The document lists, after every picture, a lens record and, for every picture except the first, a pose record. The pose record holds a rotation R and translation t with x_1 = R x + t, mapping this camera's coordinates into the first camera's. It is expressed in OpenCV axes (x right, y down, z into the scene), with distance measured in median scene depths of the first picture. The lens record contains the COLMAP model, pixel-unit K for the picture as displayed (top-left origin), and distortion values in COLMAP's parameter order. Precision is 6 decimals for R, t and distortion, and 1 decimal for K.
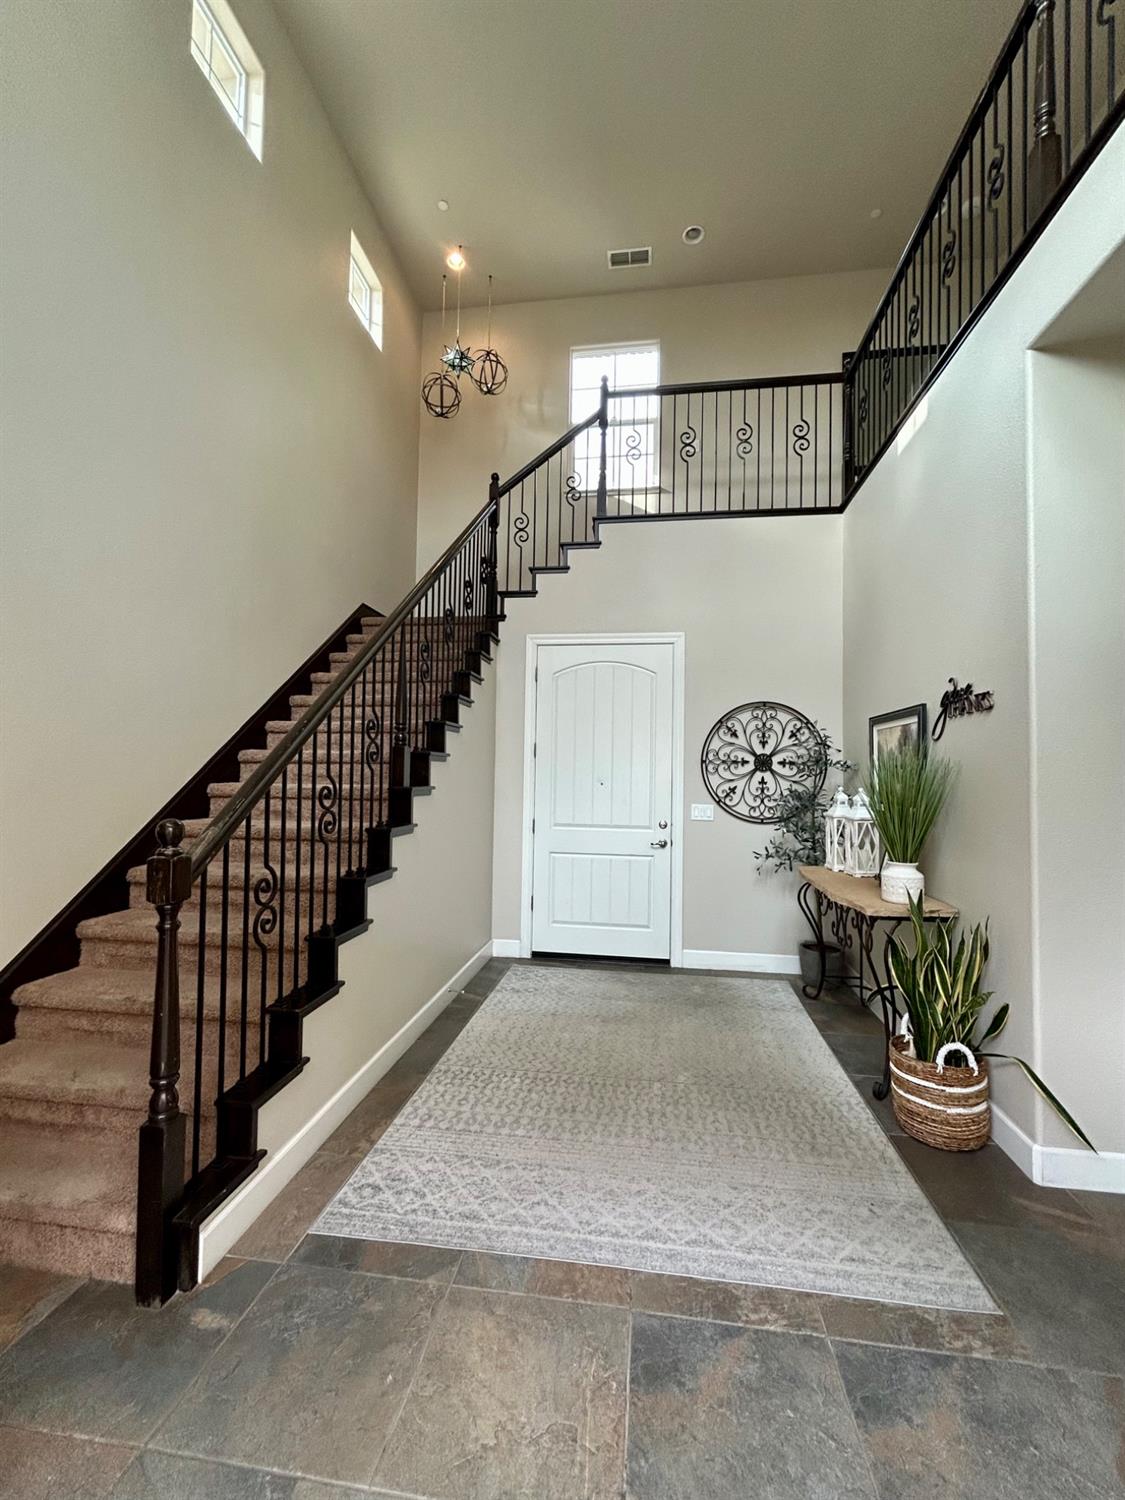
lens RADIAL K [[613.2, 0, 563.6], [0, 613.2, 760.9], [0, 0, 1]] dist [0.001064, 0.000208]
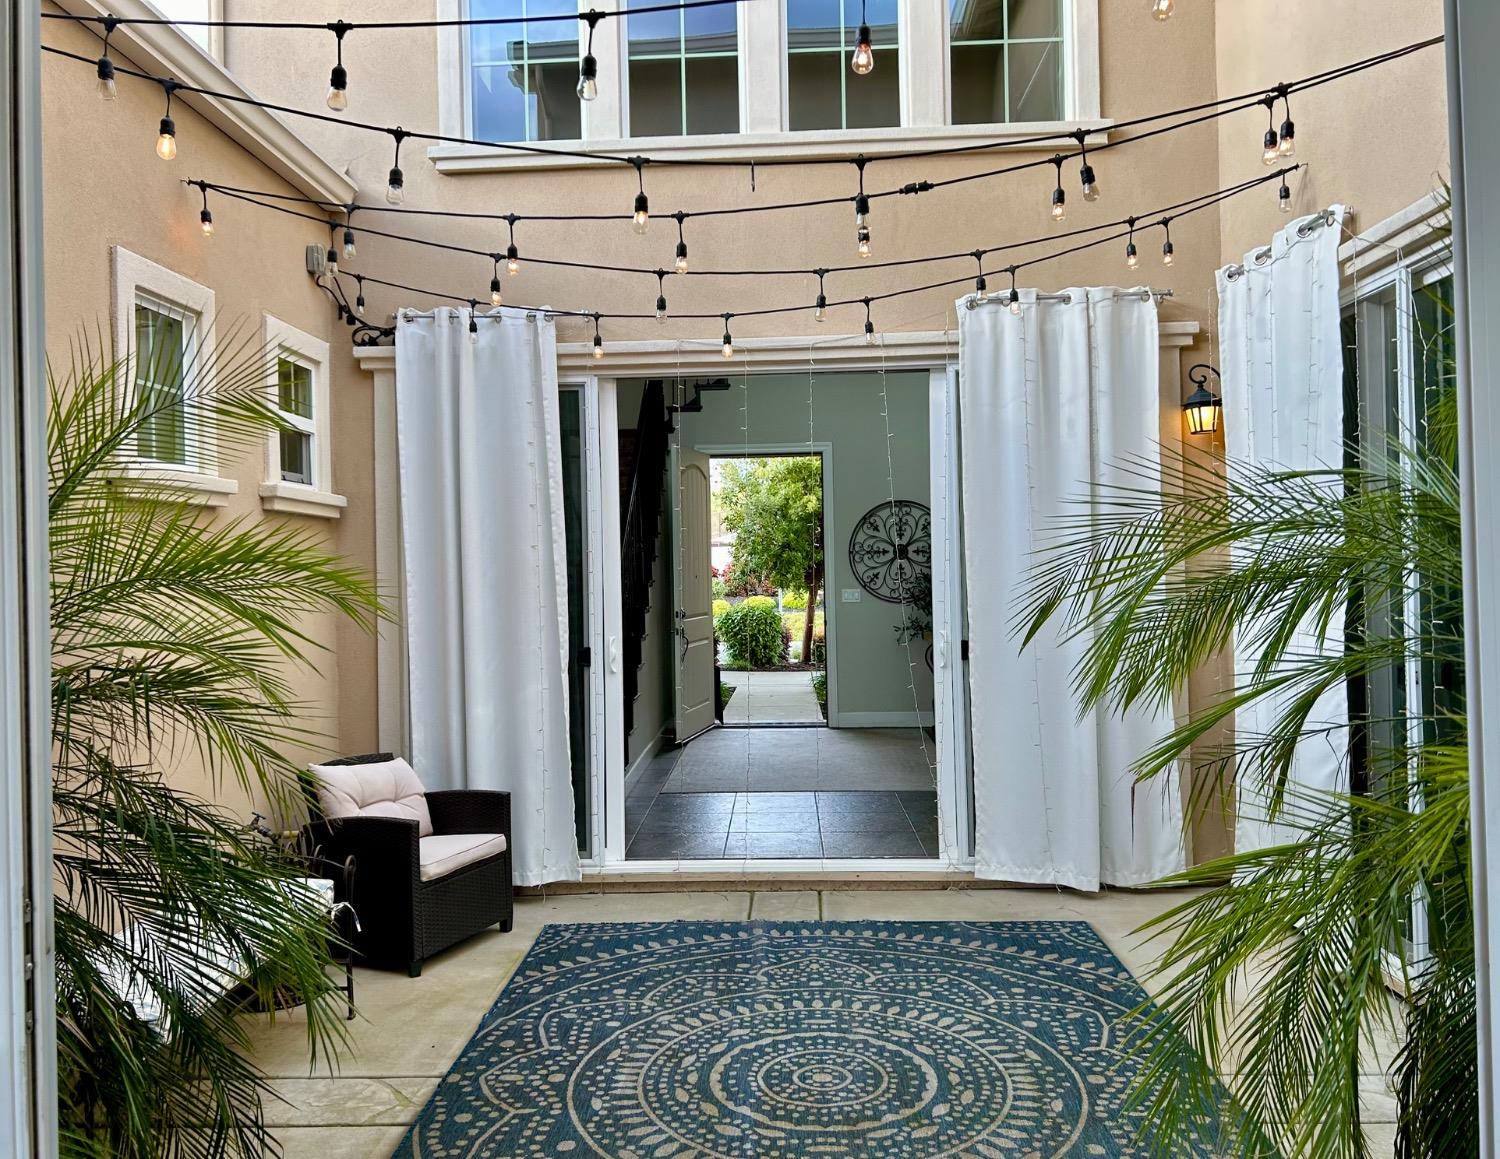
lens RADIAL K [[1159.7, 0, 747.0], [0, 1159.7, 574.7], [0, 0, 1]] dist [0.001396, 0.000109]
pose [[0.993334, -0.034673, 0.109935, -0.327219], [0.031262, 0.998980, 0.032595, -0.052765], [-0.110952, -0.028941, 0.993404, -1.795792]]
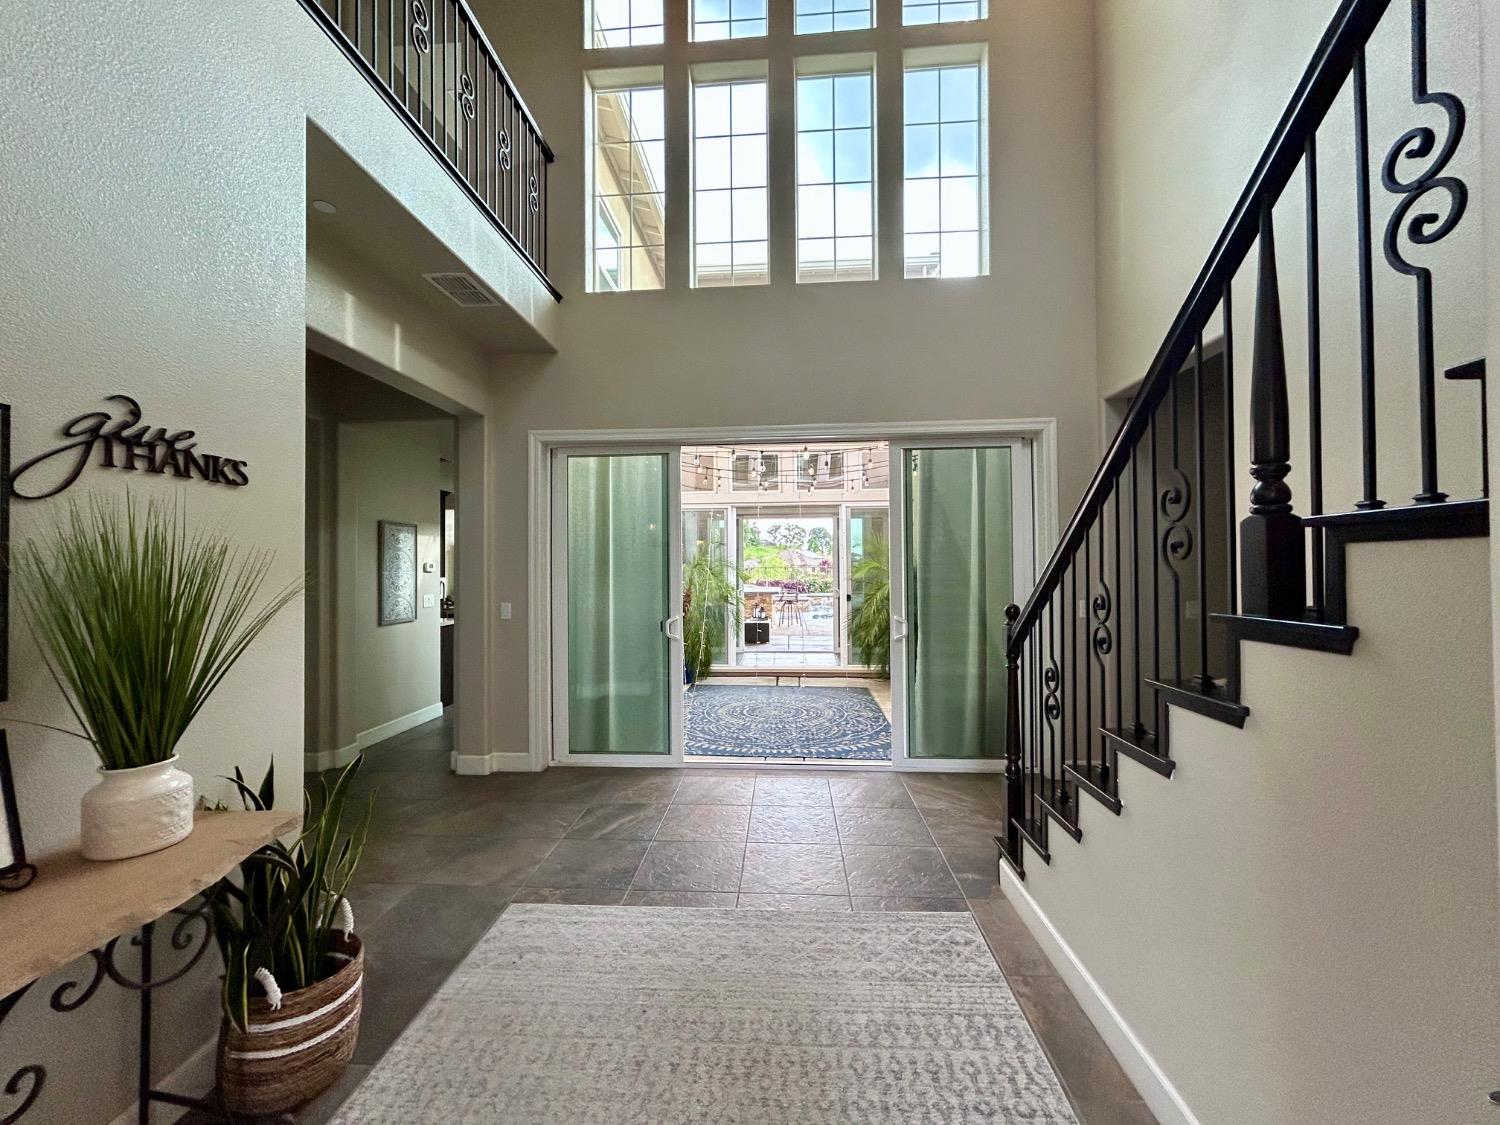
lens RADIAL K [[613.2, 0, 743.9], [0, 613.2, 563.5], [0, 0, 1]] dist [0.001064, 0.000208]
pose [[-0.997485, -0.007220, -0.070506, 0.116087], [-0.004953, 0.999467, -0.032283, 0.025009], [0.070701, -0.031852, -0.996989, 1.447552]]
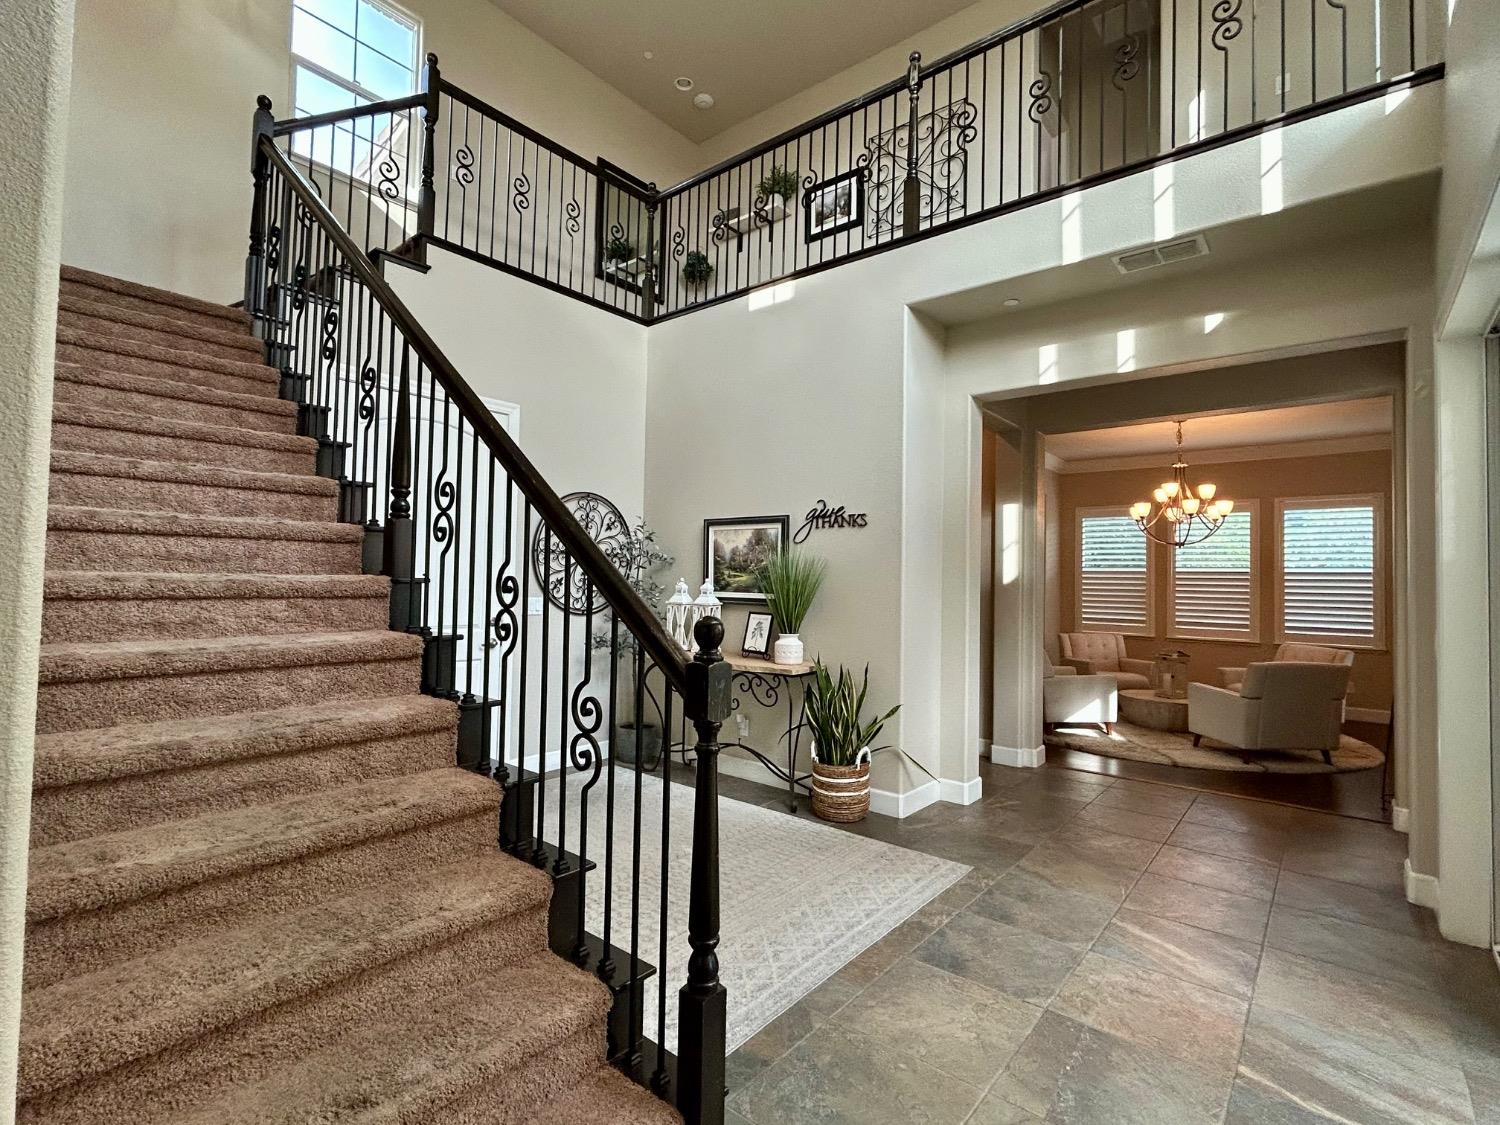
lens RADIAL K [[717.7, 0, 745.4], [0, 717.7, 557.1], [0, 0, 1]] dist [-0.001503, 0.000114]
pose [[0.524926, 0.027065, 0.850717, -0.785067], [-0.033592, 0.999374, -0.011066, 0.018304], [-0.850485, -0.022769, 0.525507, 0.258601]]
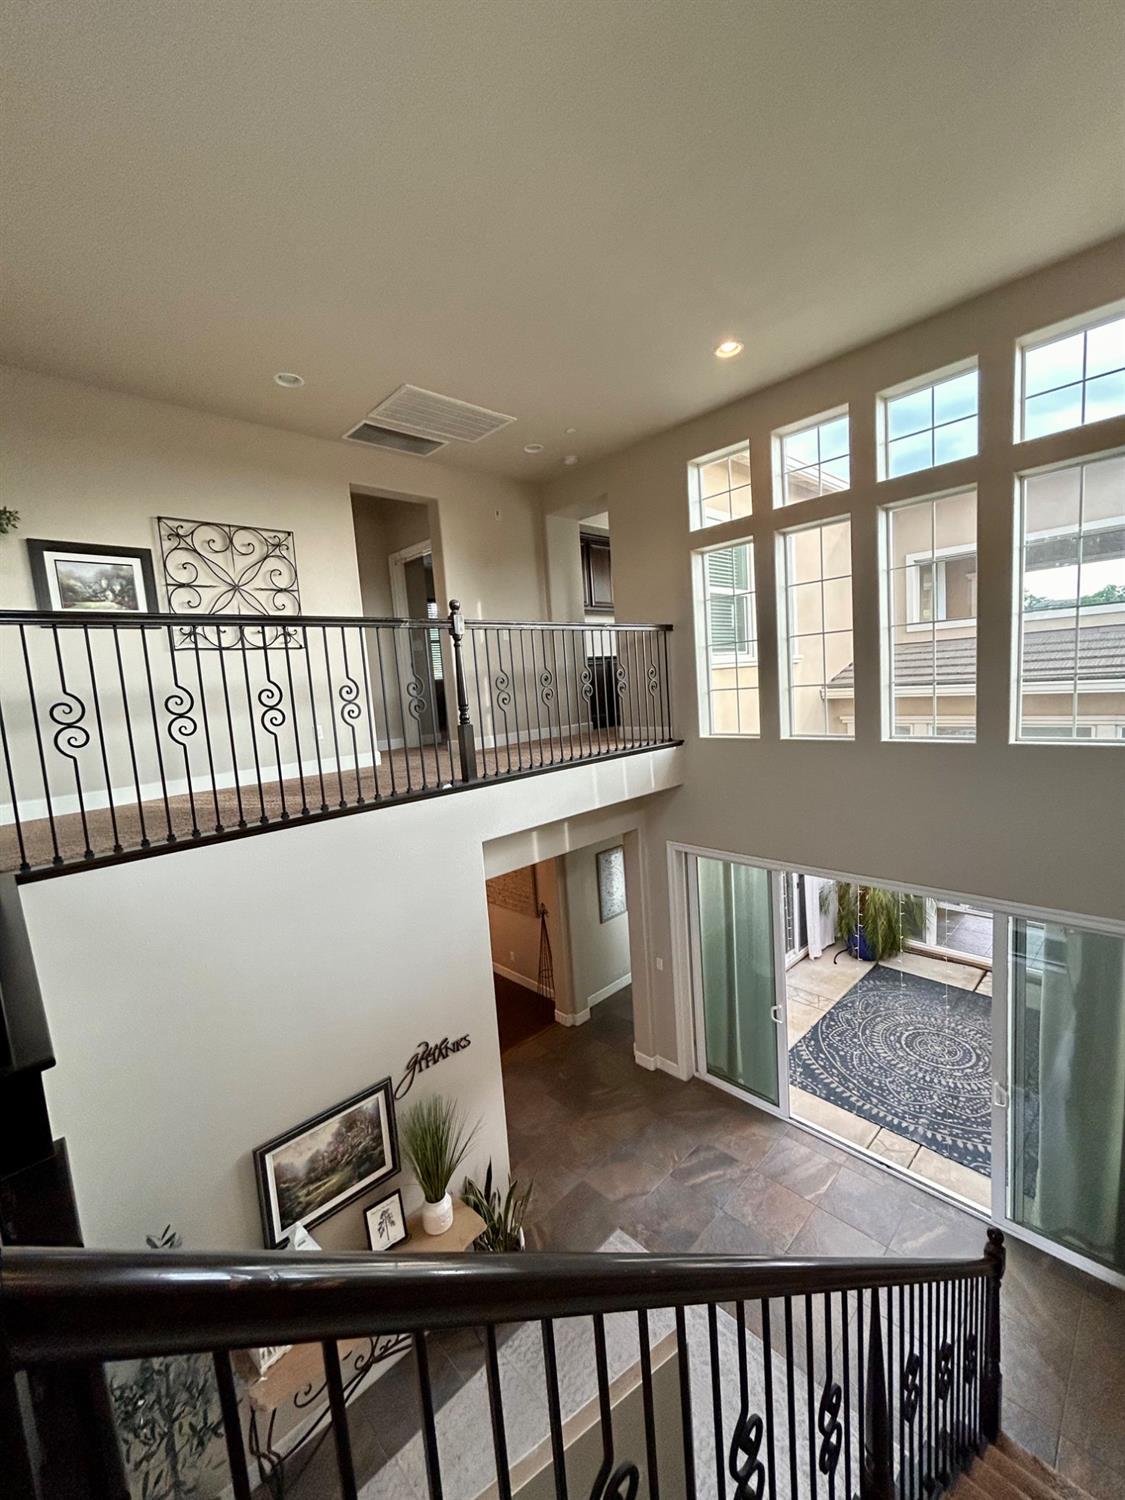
lens RADIAL K [[610.4, 0, 562.5], [0, 610.4, 750.0], [0, 0, 1]] dist [0.002357, 0.000093]
pose [[-0.790764, -0.028176, 0.611473, -0.385112], [0.045241, 0.993518, 0.104285, -0.831681], [-0.610447, 0.110128, -0.784363, 1.656156]]
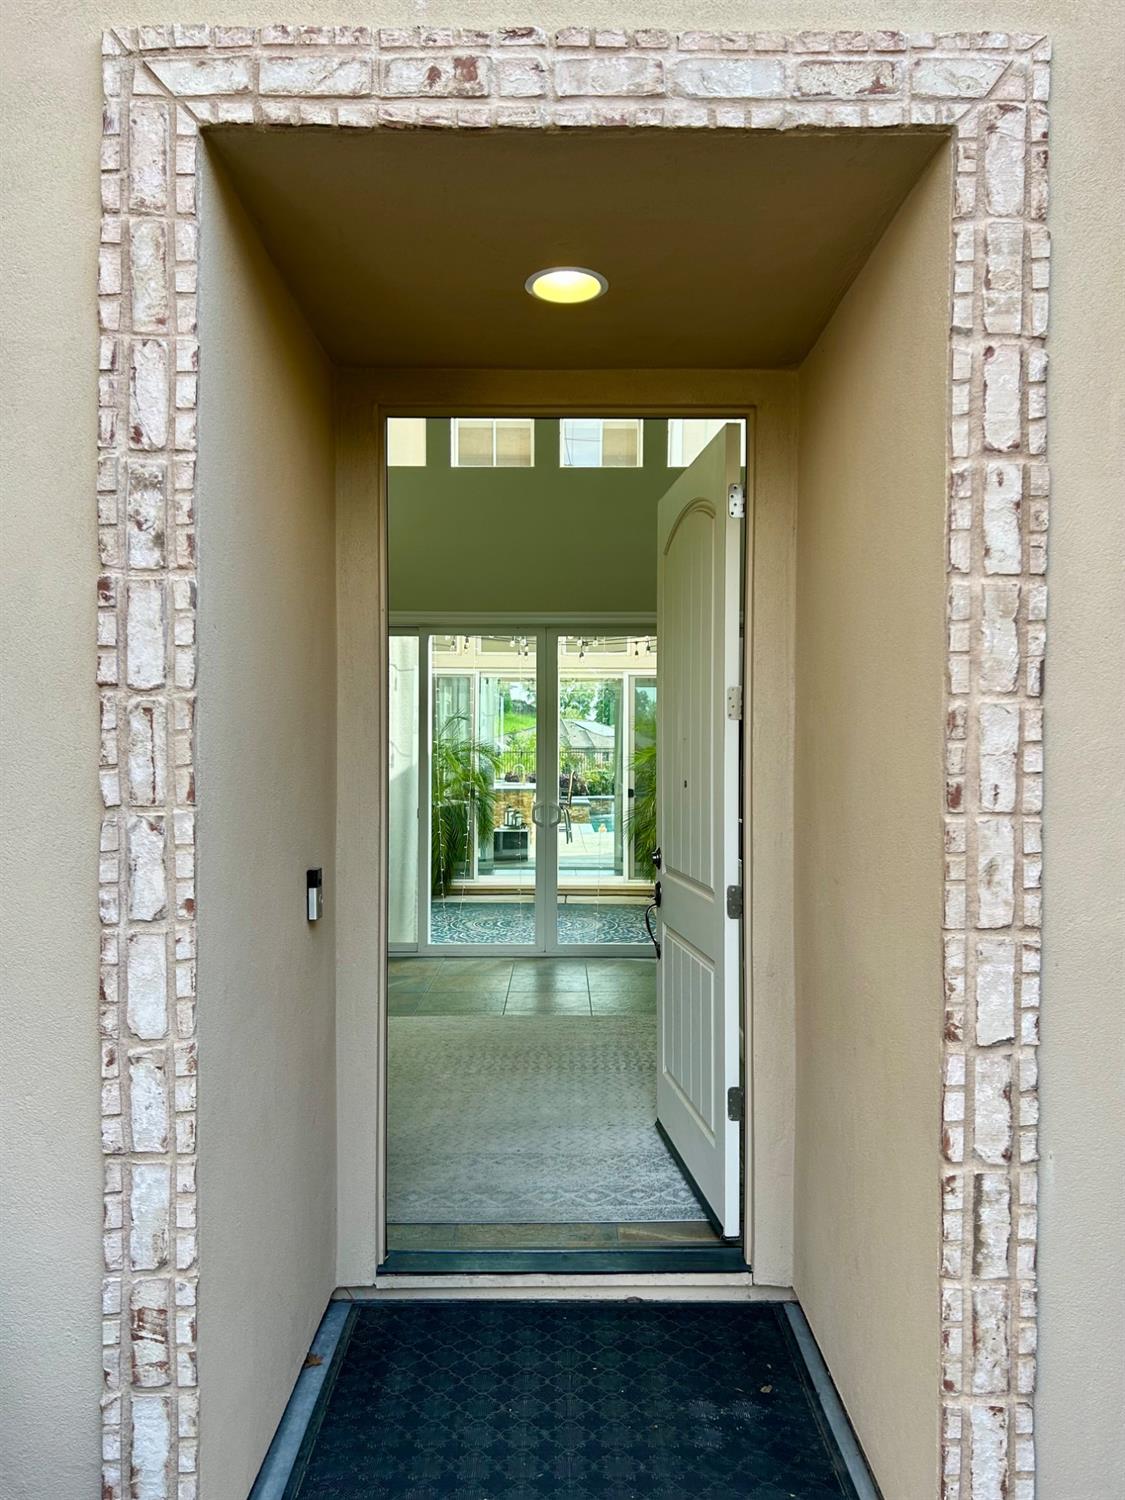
lens RADIAL K [[1116.5, 0, 562.5], [0, 1116.5, 750.0], [0, 0, 1]] dist [0.046662, -0.027557]
pose [[-0.989556, -0.017754, -0.143050, 0.259928], [-0.013885, 0.999511, -0.028004, 0.054078], [0.143477, -0.025725, -0.989319, 2.652731]]
